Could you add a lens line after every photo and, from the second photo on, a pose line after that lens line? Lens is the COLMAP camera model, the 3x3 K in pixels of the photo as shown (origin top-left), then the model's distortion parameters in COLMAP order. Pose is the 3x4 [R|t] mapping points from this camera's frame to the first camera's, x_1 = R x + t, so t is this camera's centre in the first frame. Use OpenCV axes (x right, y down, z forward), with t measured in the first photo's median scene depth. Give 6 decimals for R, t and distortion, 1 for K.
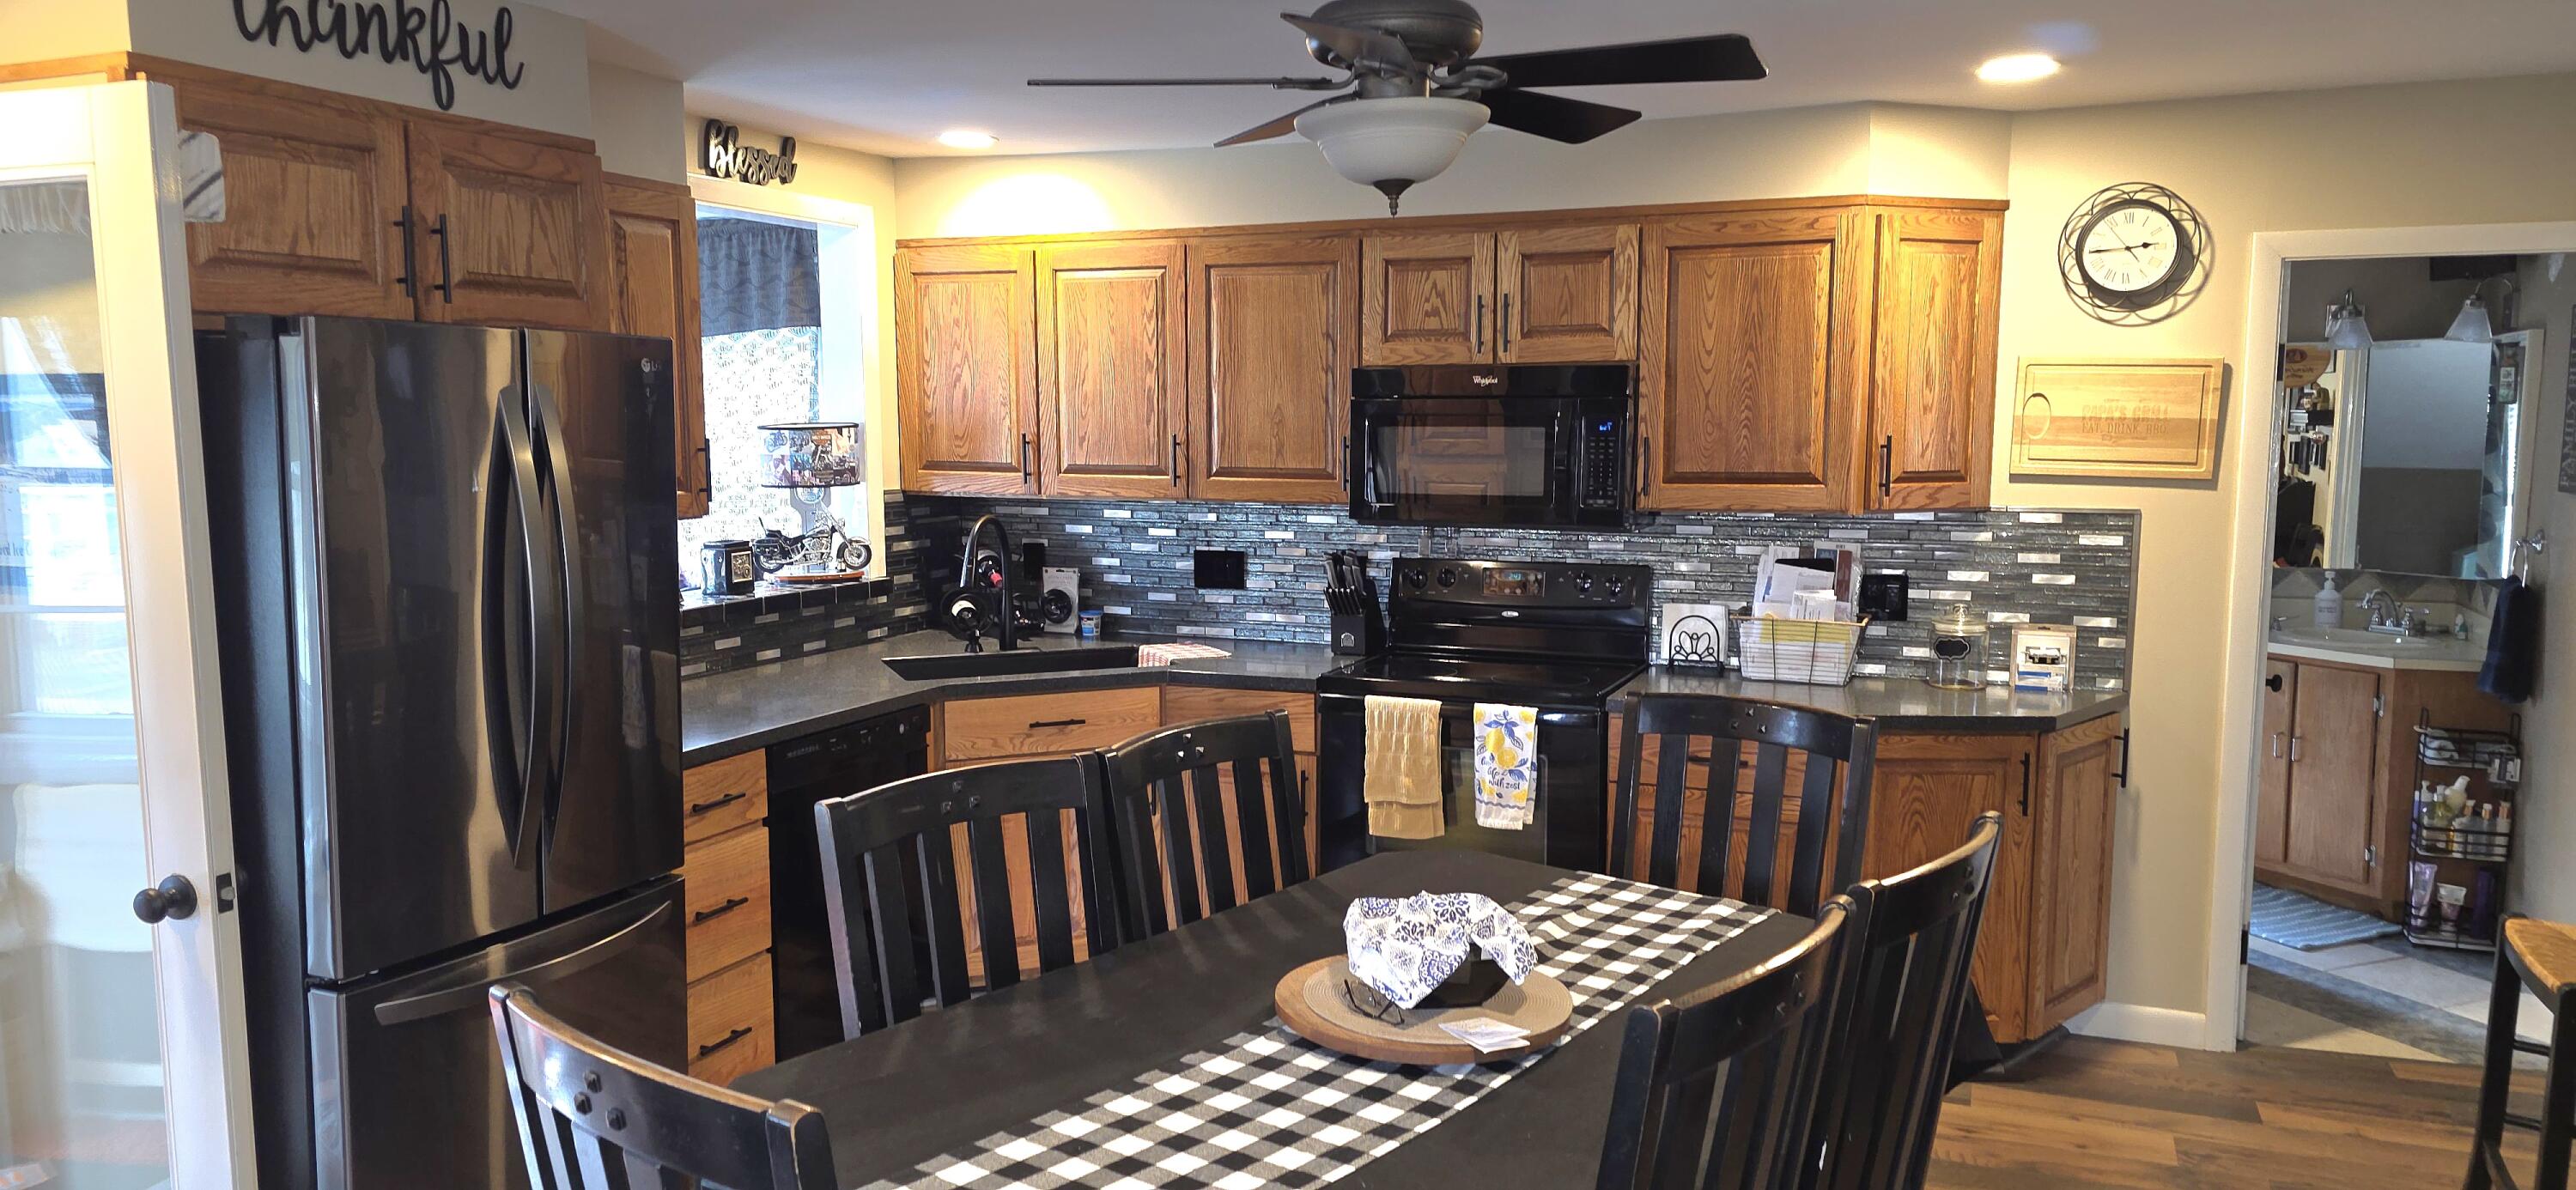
lens RADIAL K [[1723.8, 0, 1282.9], [0, 1723.8, 590.5], [0, 0, 1]] dist [0.084855, -0.082836]
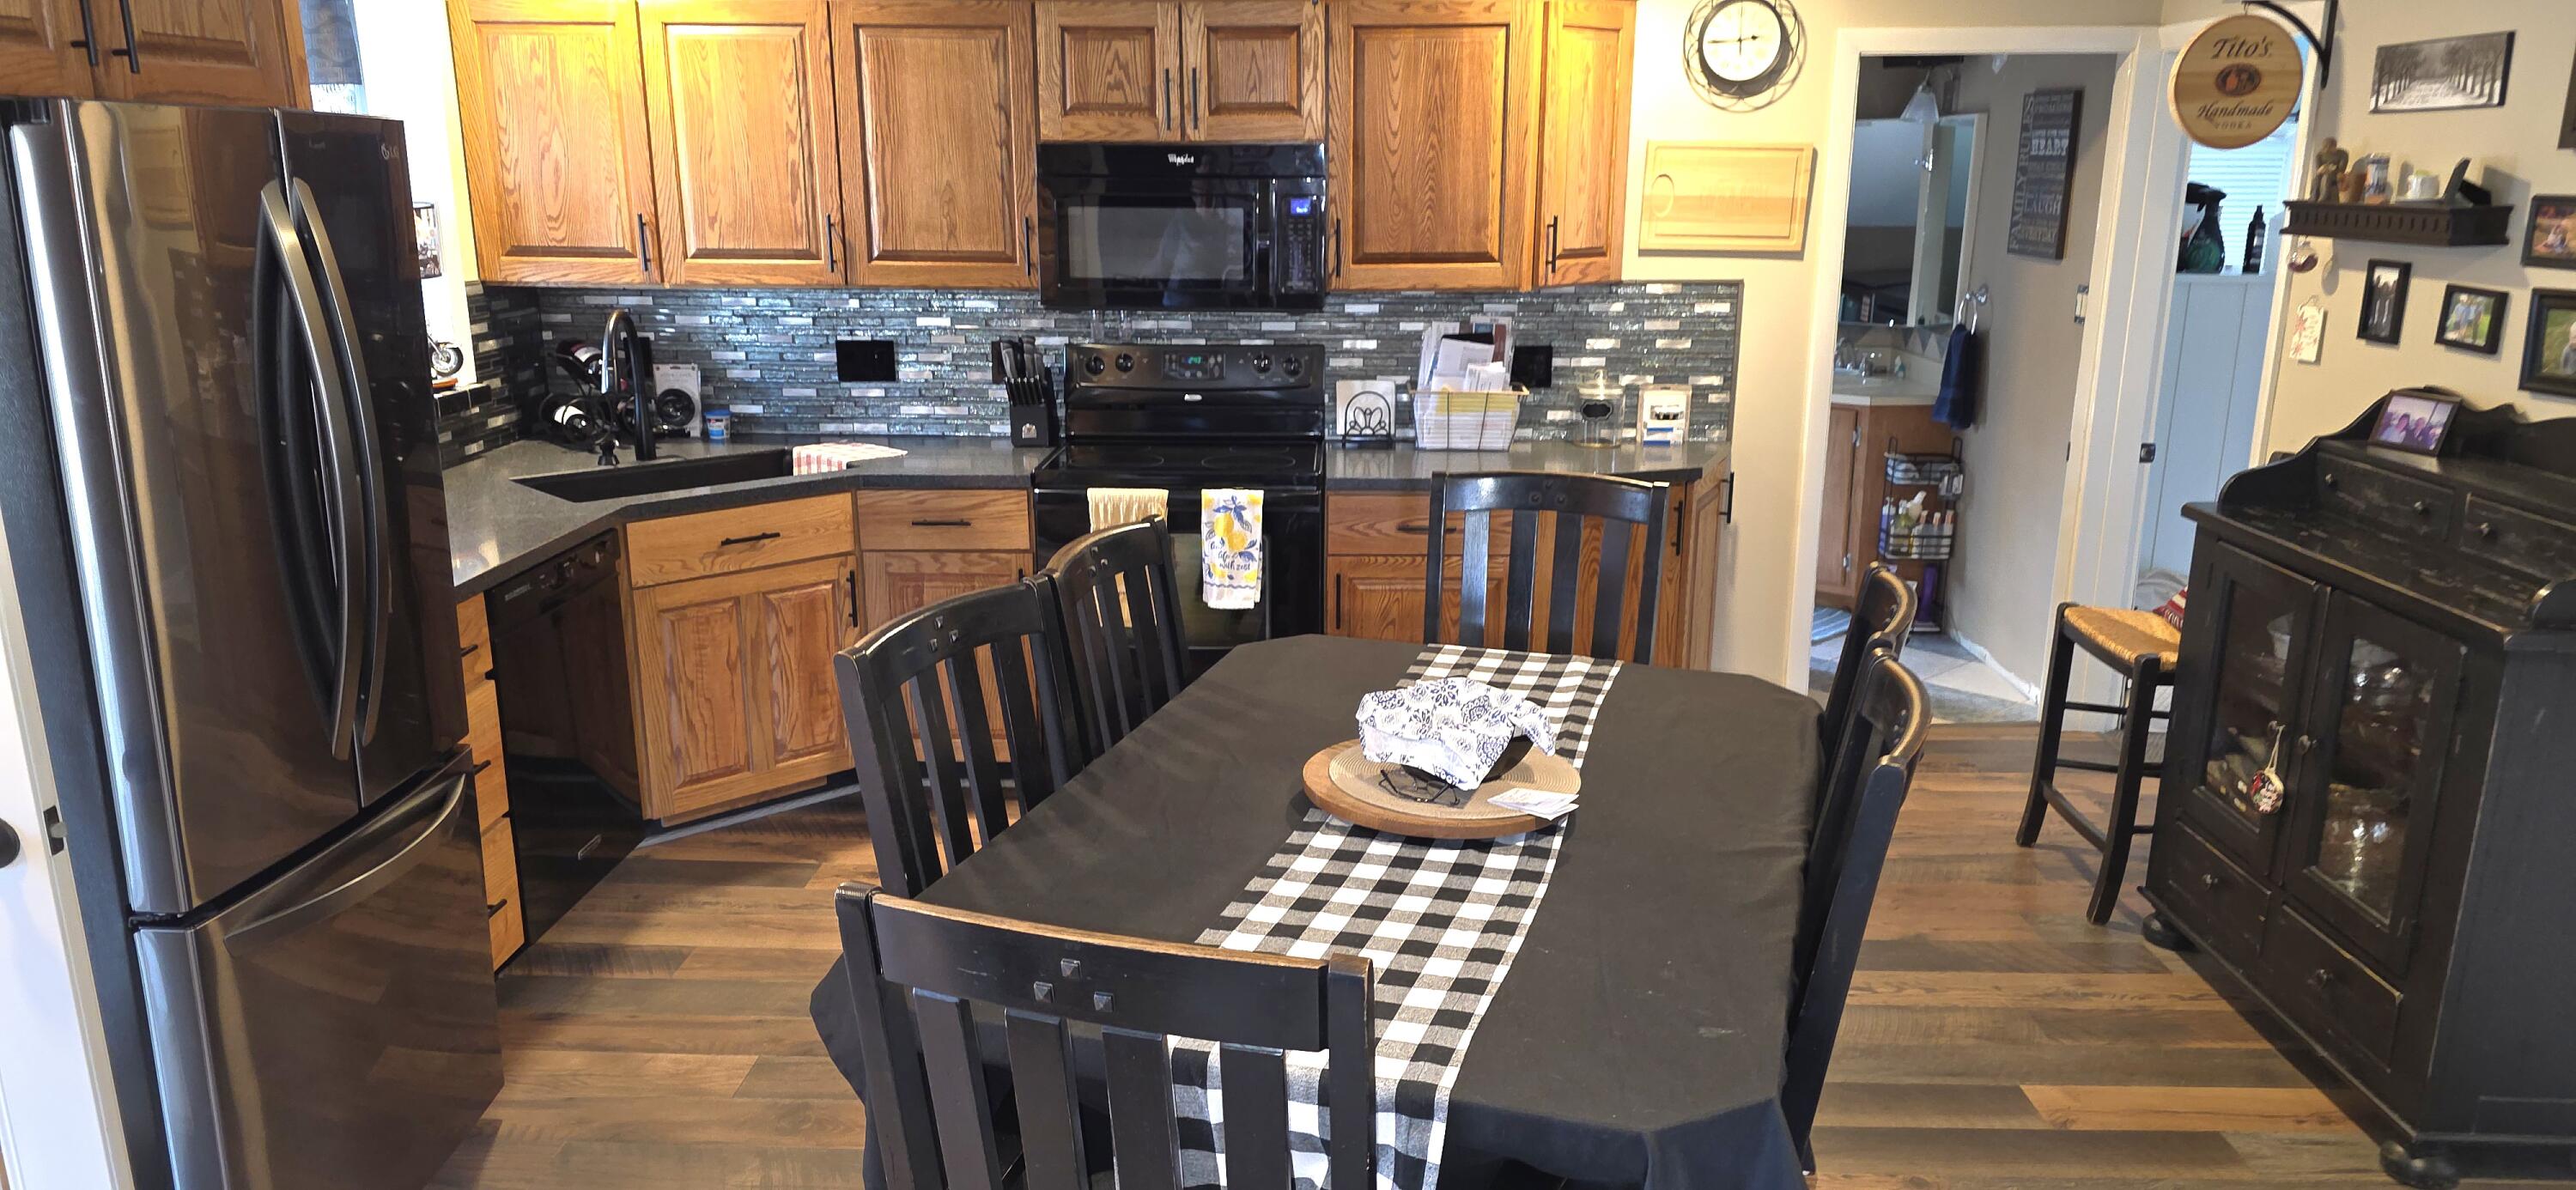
lens RADIAL K [[1723.8, 0, 1336.1], [0, 1723.8, 598.4], [0, 0, 1]] dist [0.084855, -0.082836]
pose [[0.933074, -0.086794, 0.349056, -0.168612], [0.037157, 0.988517, 0.146471, -0.016241], [-0.357760, -0.123699, 0.925584, 0.024396]]
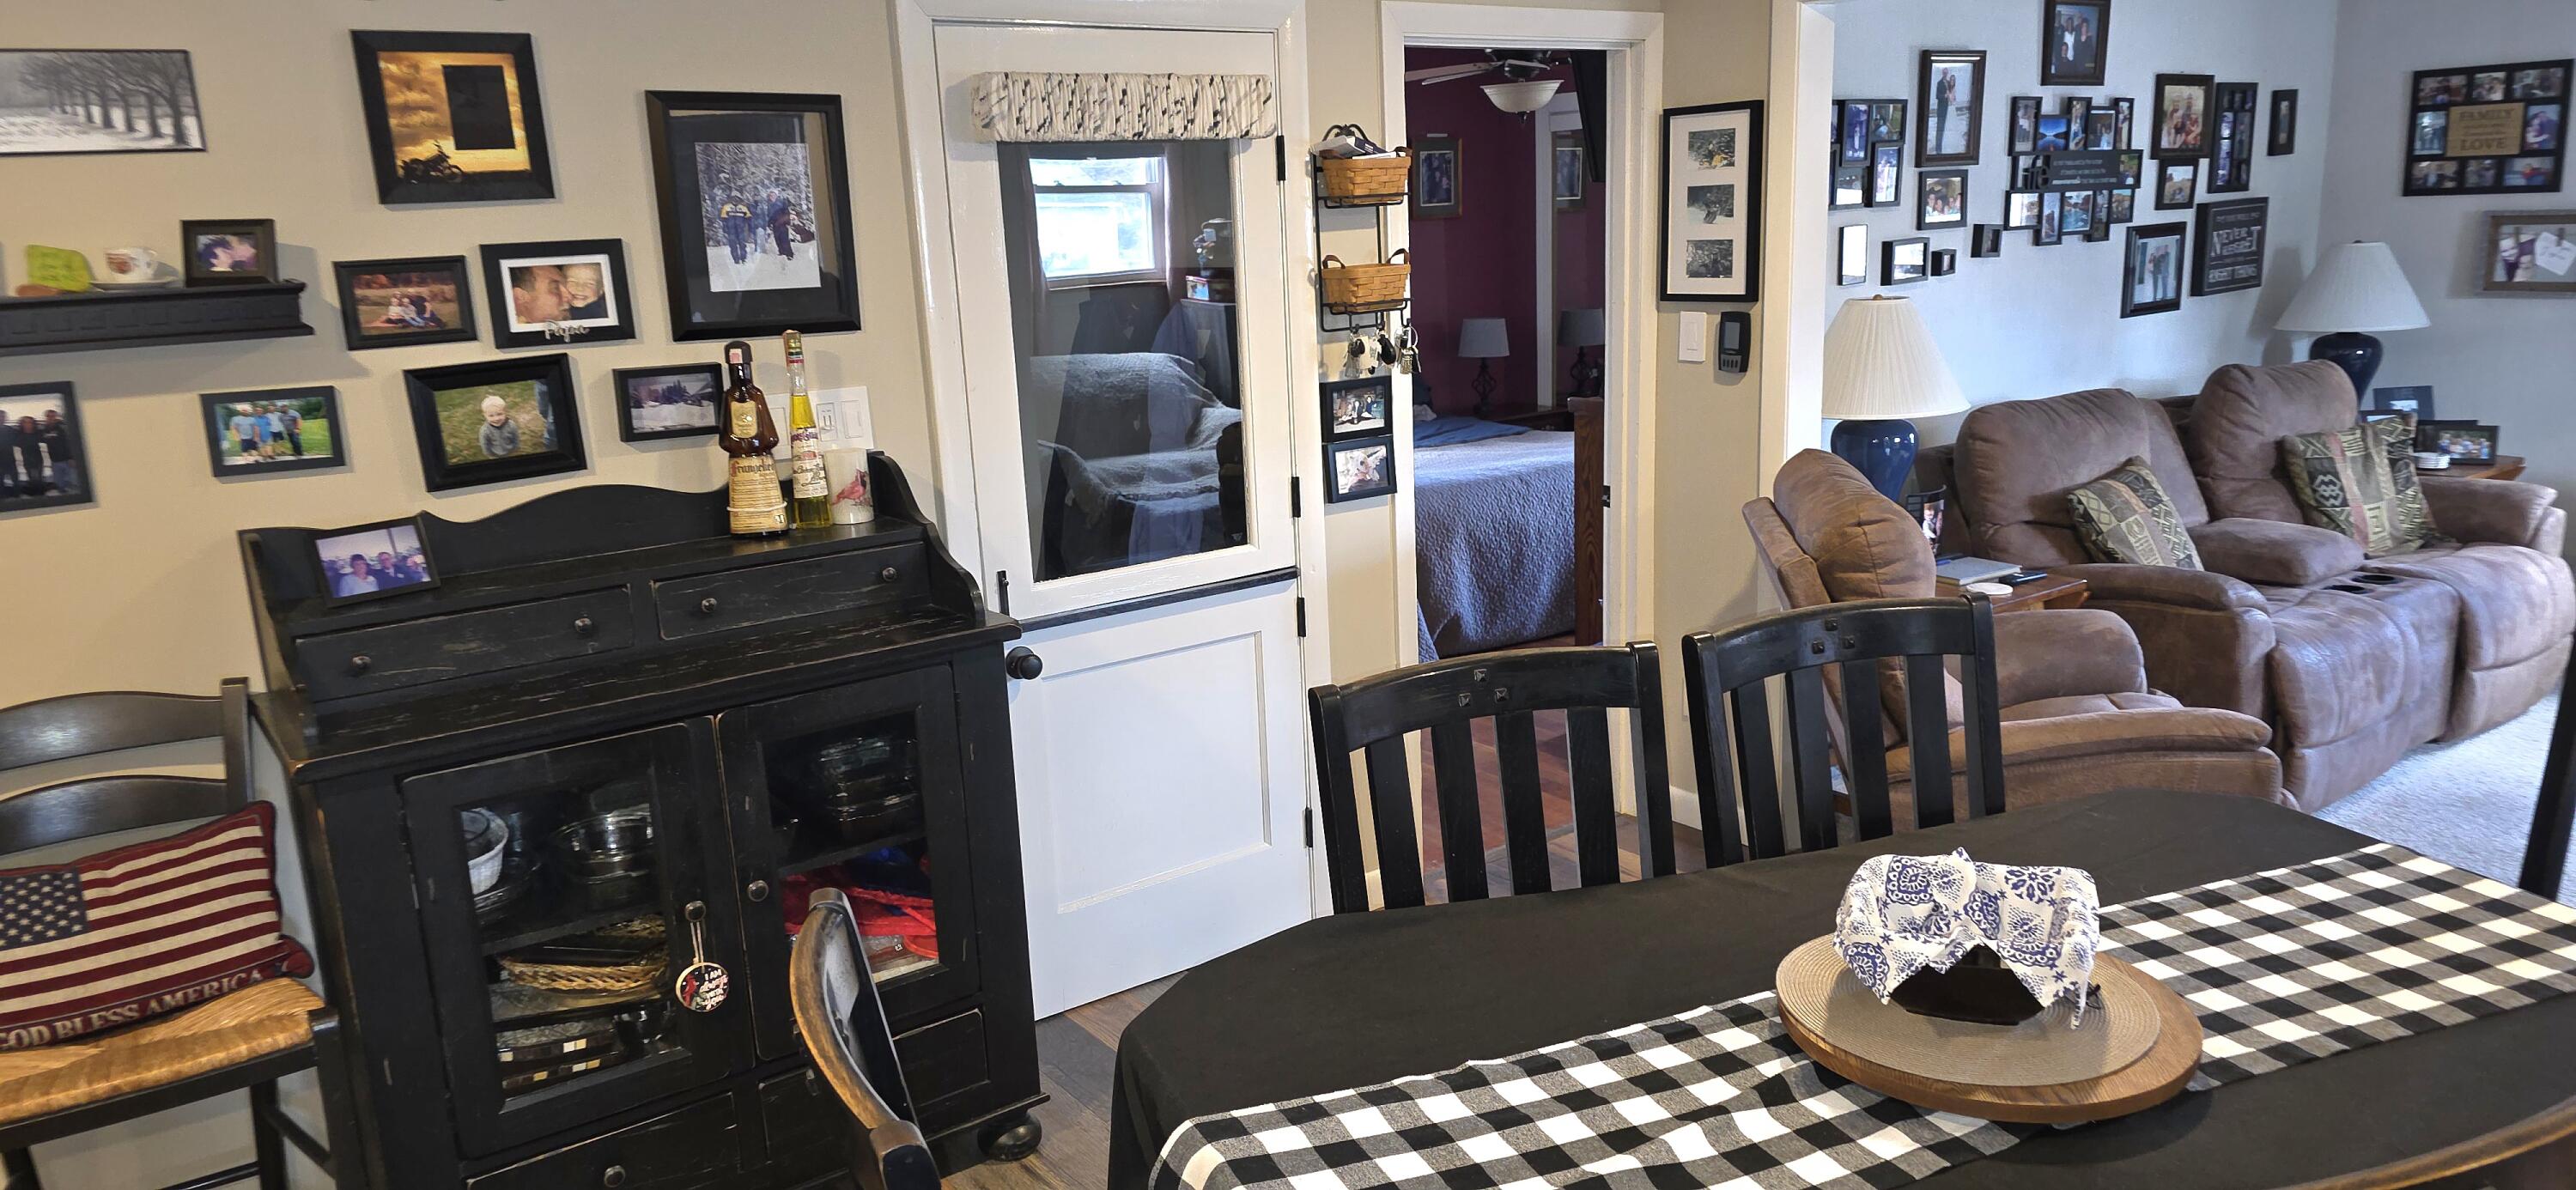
lens RADIAL K [[1723.8, 0, 1270.0], [0, 1723.8, 608.9], [0, 0, 1]] dist [0.084855, -0.082836]
pose [[-0.862817, -0.077746, 0.499502, -0.020886], [0.094860, 0.945650, 0.311044, -0.091518], [-0.496537, 0.315757, -0.808547, 0.814227]]
